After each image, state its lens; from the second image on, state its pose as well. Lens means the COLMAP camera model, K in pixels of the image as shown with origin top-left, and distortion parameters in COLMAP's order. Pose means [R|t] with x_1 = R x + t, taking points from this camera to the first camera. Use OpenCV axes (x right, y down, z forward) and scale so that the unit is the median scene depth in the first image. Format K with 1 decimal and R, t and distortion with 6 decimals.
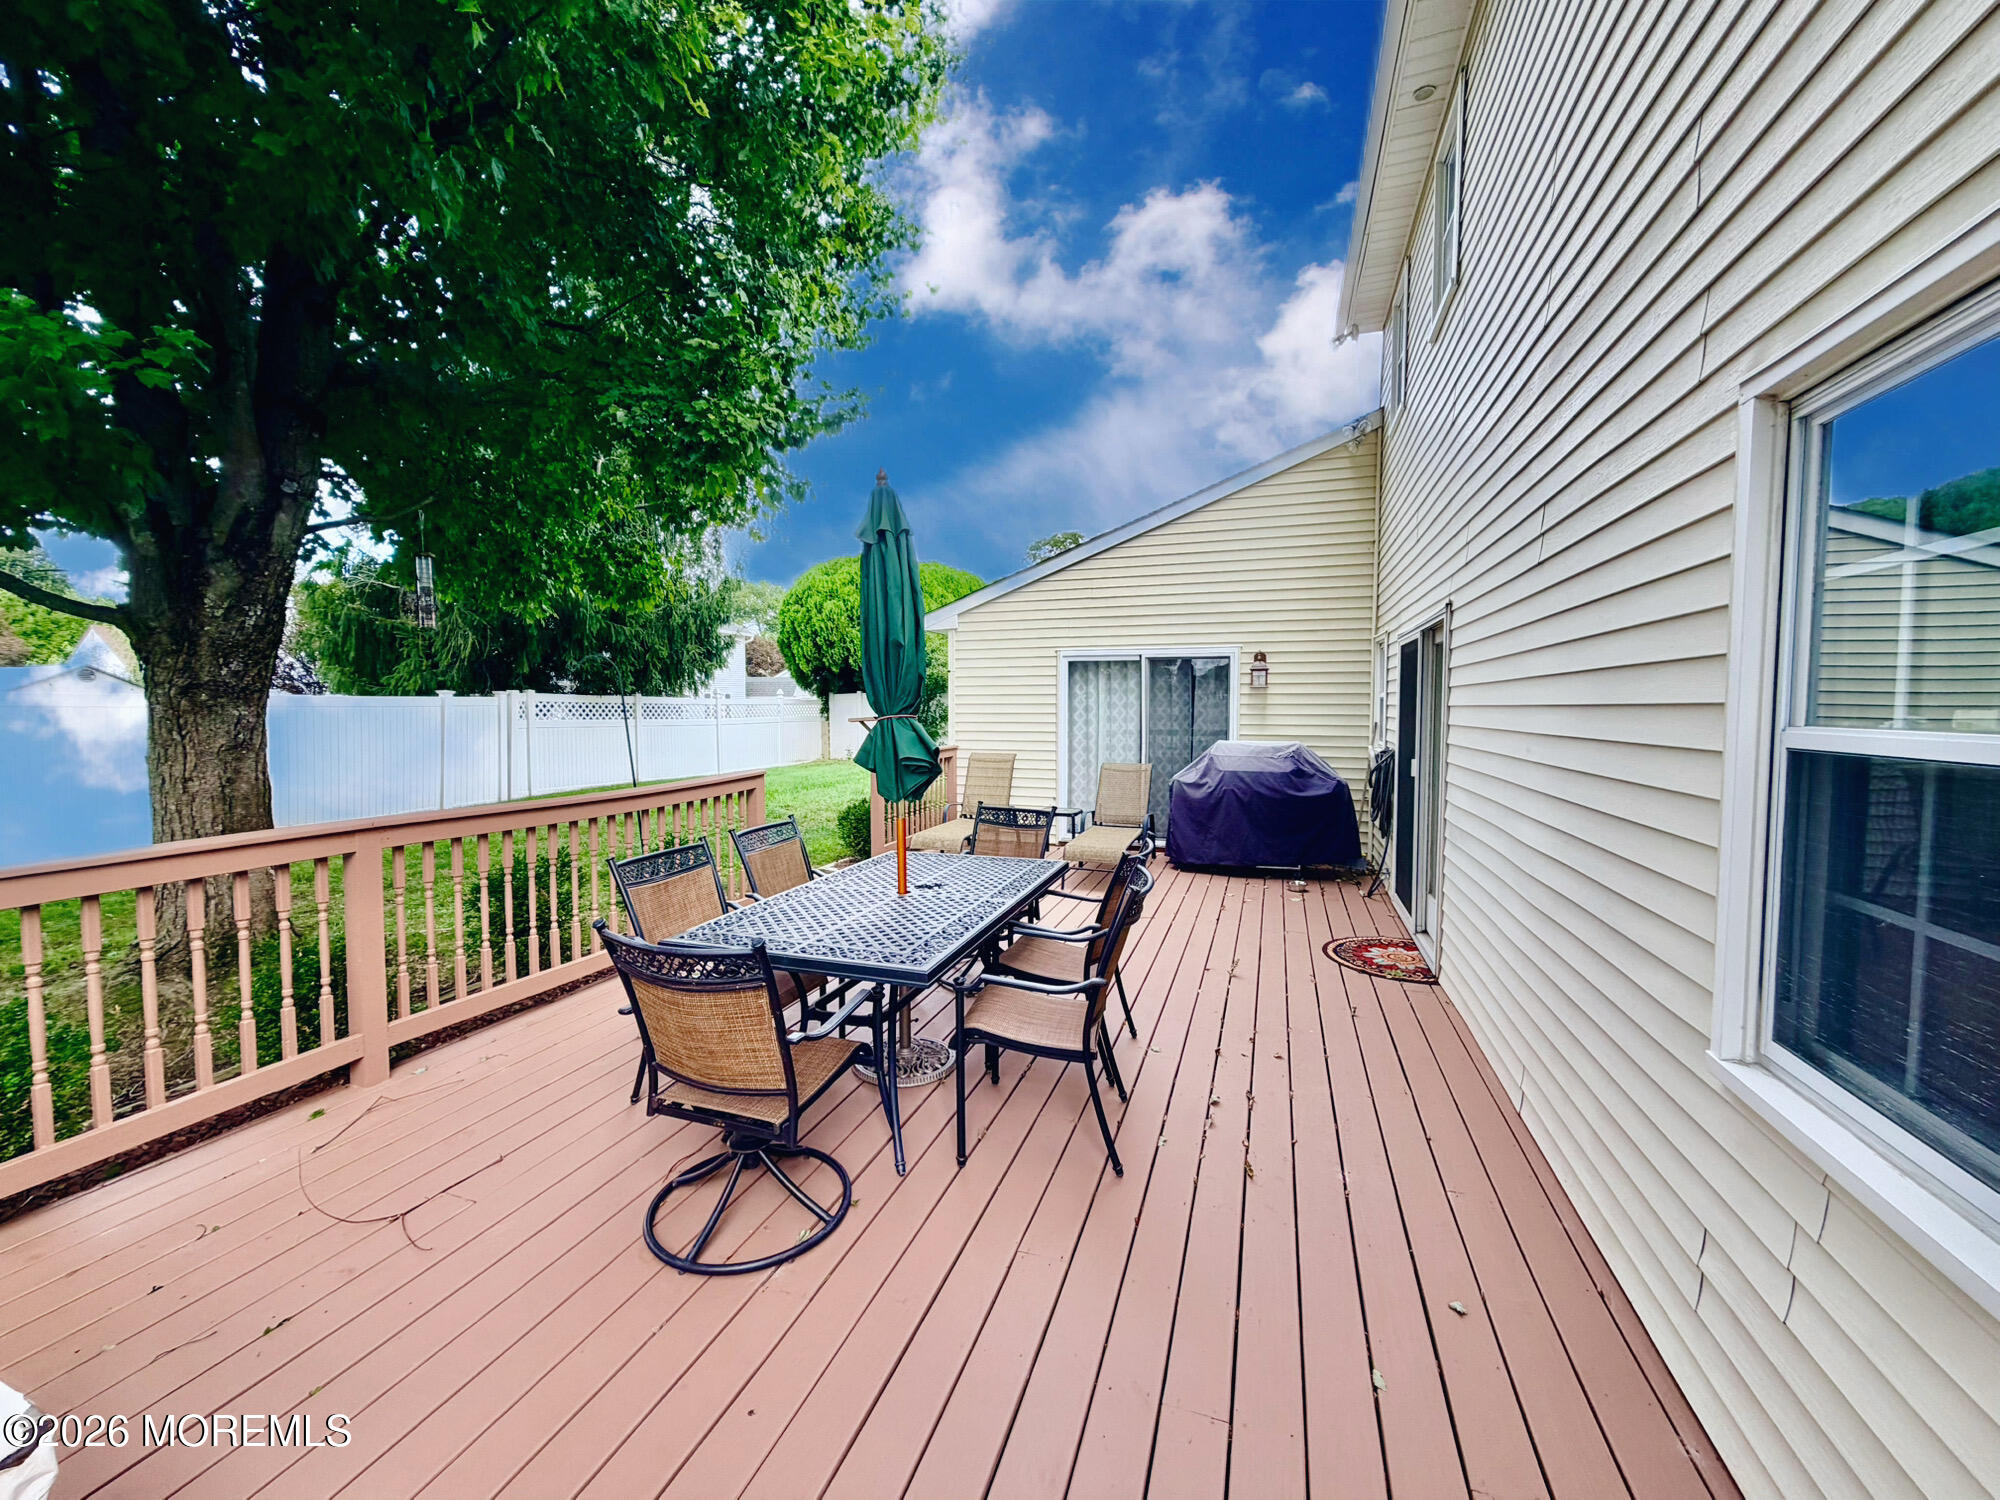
lens RADIAL K [[800.9, 0, 1000.0], [0, 800.9, 750.0], [0, 0, 1]] dist [0.000446, 0.000021]
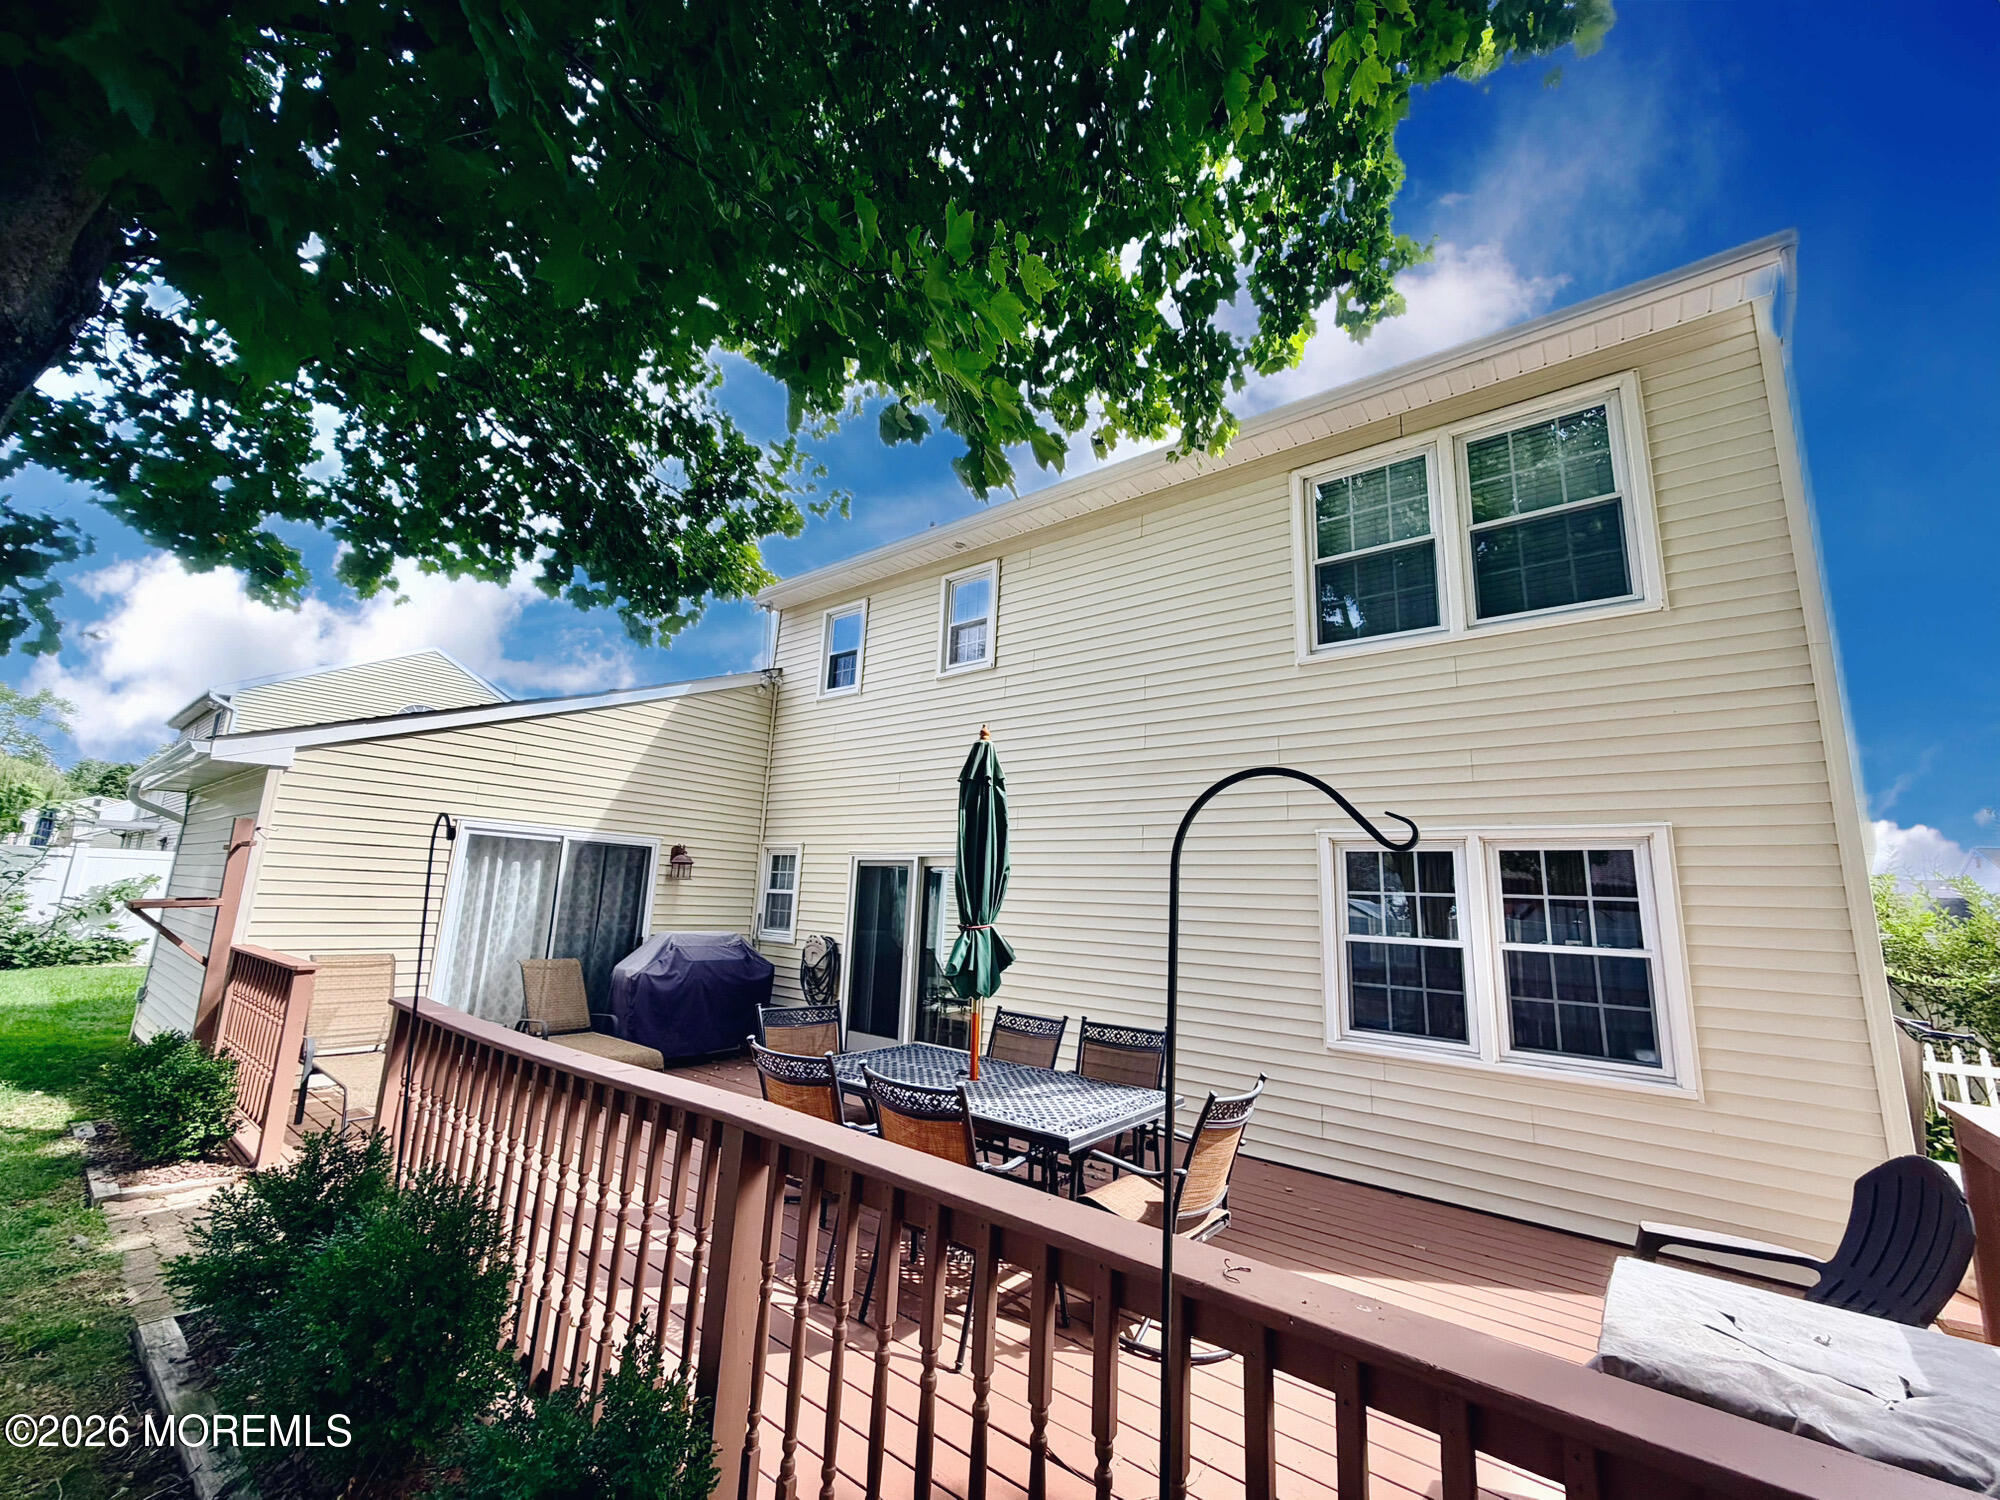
lens RADIAL K [[800.9, 0, 1000.0], [0, 800.9, 750.0], [0, 0, 1]] dist [0.000446, 0.000021]
pose [[0.333070, 0.185669, 0.924441, -0.627613], [0.010551, 0.979626, -0.200554, -0.031509], [-0.942843, 0.076553, 0.324325, 0.253235]]
